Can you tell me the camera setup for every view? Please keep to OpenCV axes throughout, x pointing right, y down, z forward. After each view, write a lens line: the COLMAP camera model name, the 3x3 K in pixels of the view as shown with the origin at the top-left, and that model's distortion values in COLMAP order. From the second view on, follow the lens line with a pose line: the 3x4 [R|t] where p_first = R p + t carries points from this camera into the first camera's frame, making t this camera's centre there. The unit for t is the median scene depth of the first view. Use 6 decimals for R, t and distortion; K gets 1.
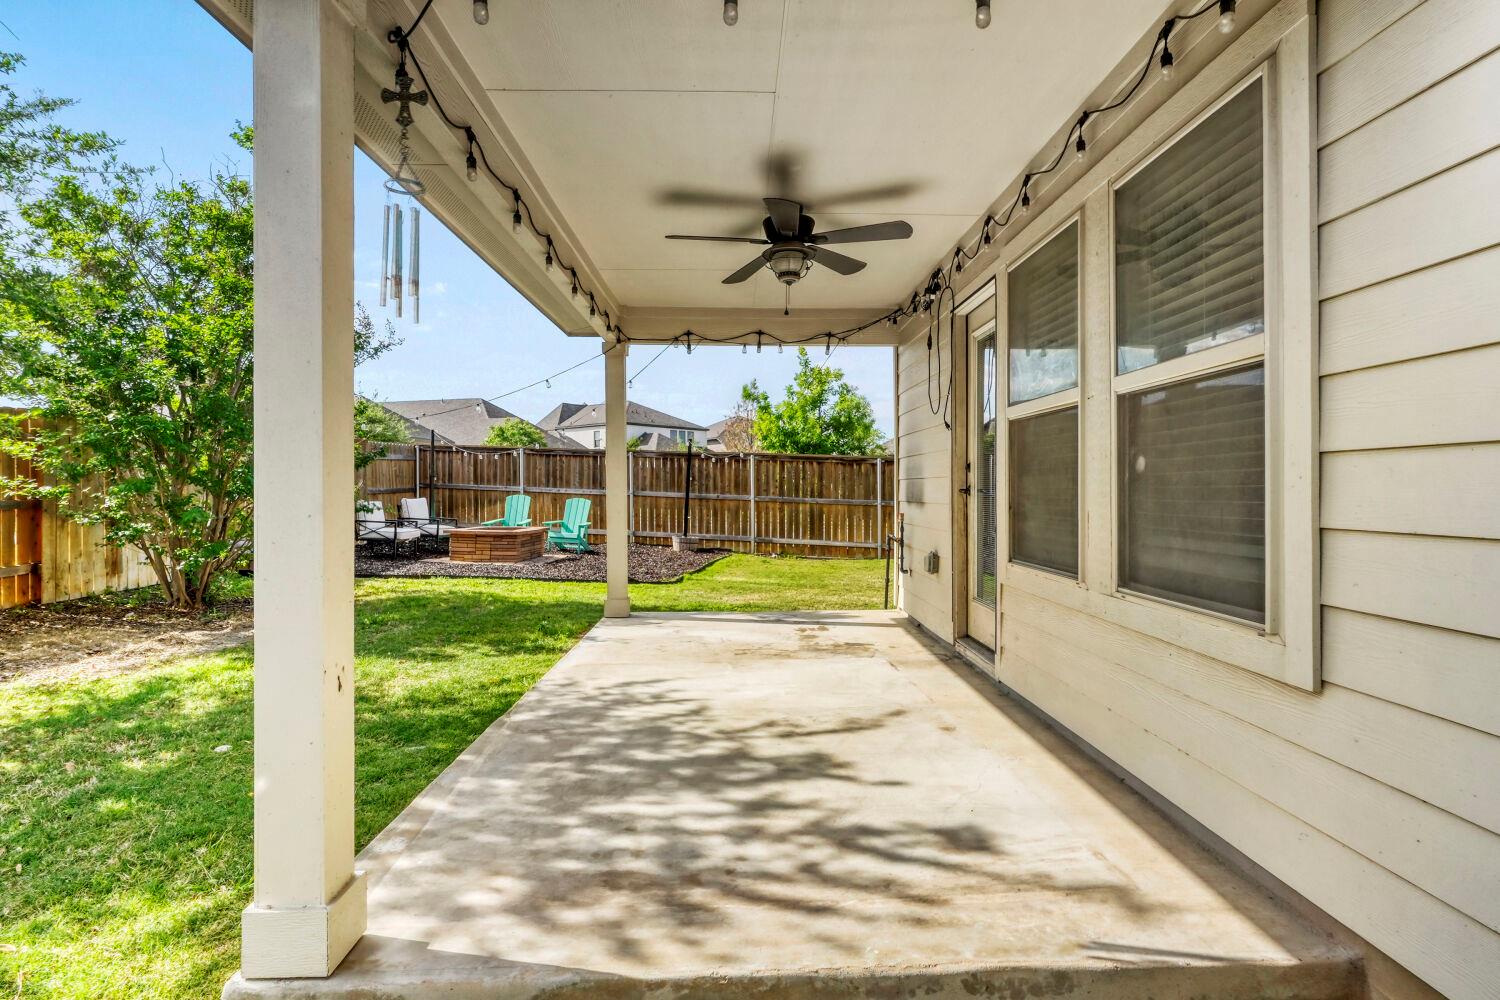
lens RADIAL K [[765.9, 0, 750.0], [0, 765.9, 500.0], [0, 0, 1]] dist [0.000832, 0.000107]
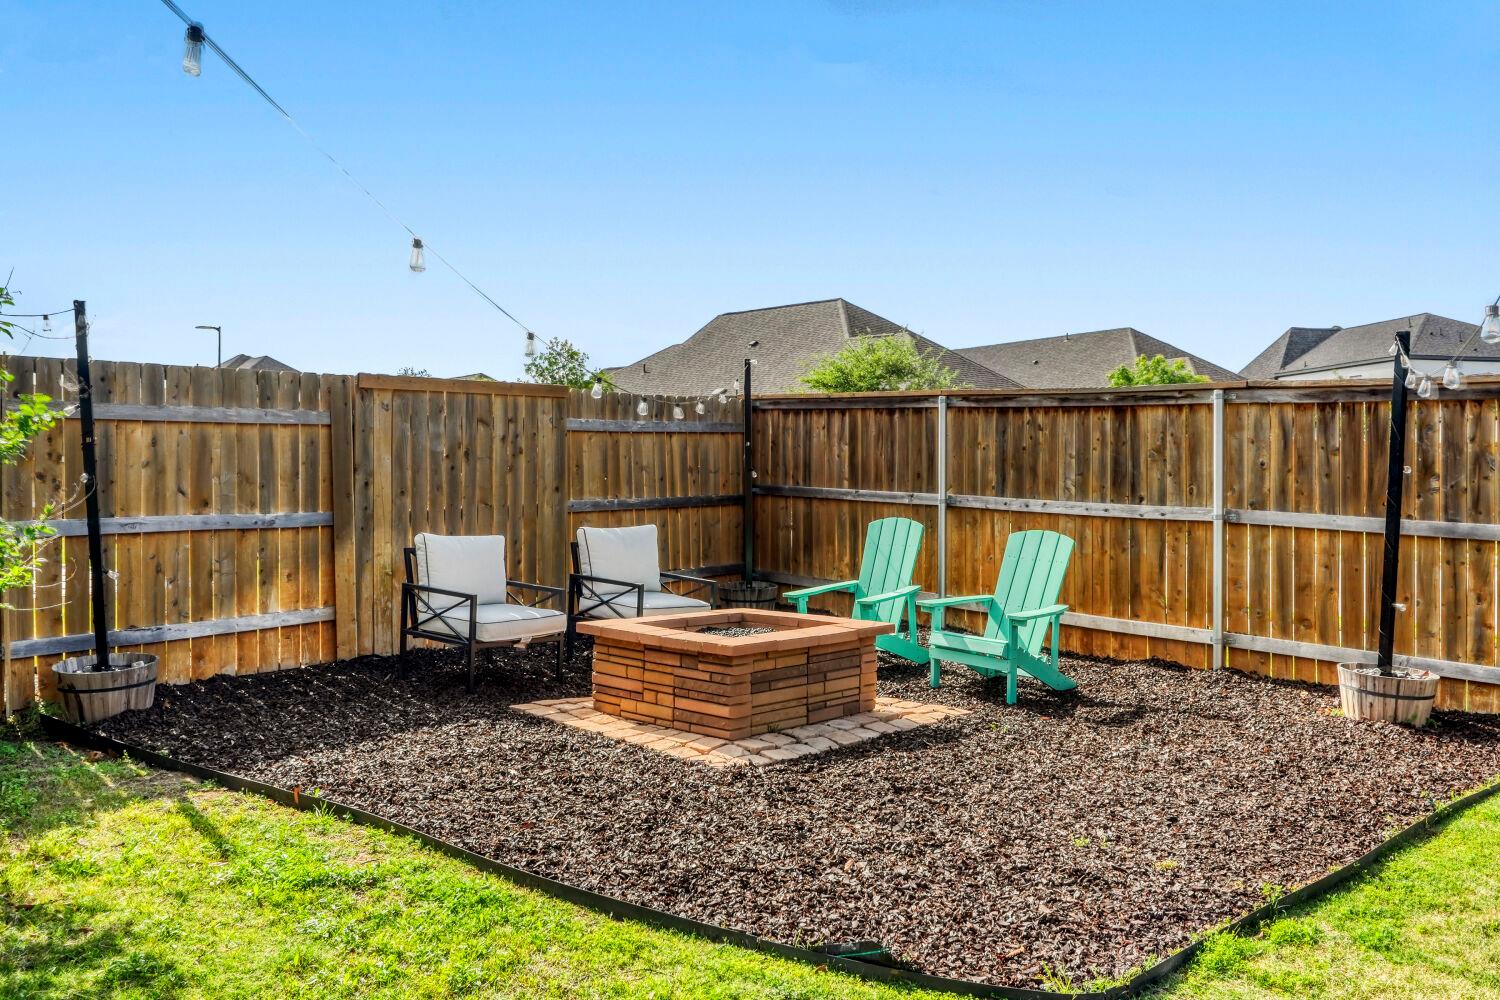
lens RADIAL K [[1299.8, 0, 750.0], [0, 1299.8, 500.0], [0, 0, 1]] dist [0.003061, 0.002454]
pose [[0.800786, 0.006278, -0.598918, 0.016894], [-0.008651, 0.999962, -0.001086, -0.013414], [0.598888, 0.006051, 0.800810, 0.437335]]
